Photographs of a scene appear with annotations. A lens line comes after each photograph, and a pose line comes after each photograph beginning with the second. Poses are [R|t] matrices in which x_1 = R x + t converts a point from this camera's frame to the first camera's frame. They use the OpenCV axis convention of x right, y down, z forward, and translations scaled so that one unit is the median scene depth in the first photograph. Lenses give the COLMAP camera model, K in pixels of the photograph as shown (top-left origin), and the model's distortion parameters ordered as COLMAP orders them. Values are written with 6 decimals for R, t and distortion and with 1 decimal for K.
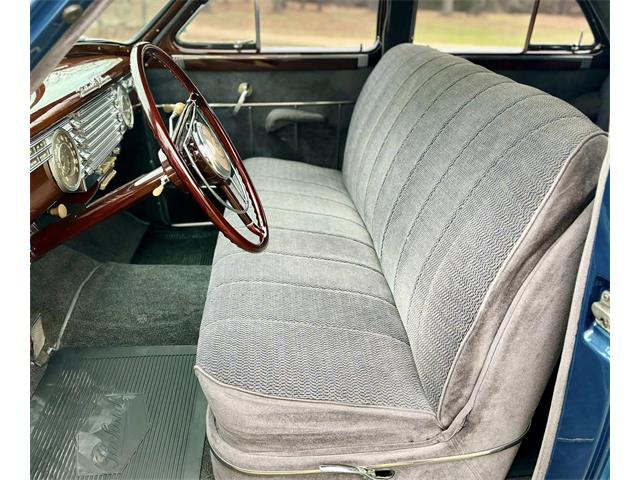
lens RADIAL K [[483.5, 0, 320.0], [0, 483.5, 240.0], [0, 0, 1]] dist [-0.003958, -0.003856]
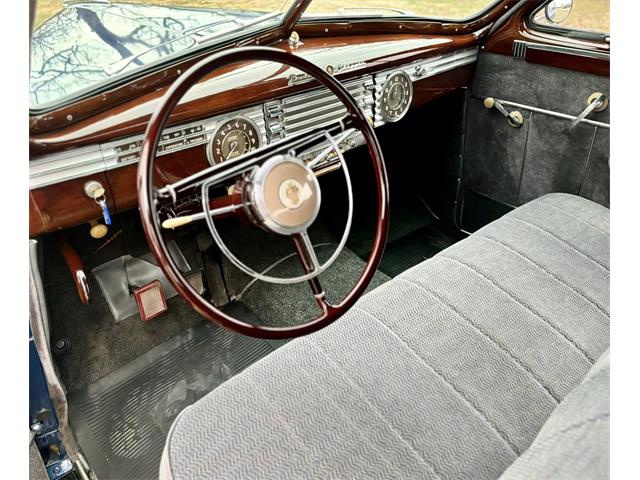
lens RADIAL K [[483.5, 0, 320.0], [0, 483.5, 240.0], [0, 0, 1]] dist [-0.003958, -0.003856]
pose [[0.593943, 0.420284, -0.685998, 0.181020], [-0.358121, 0.901673, 0.242355, -0.156856], [0.720404, 0.101725, 0.686054, 0.244299]]
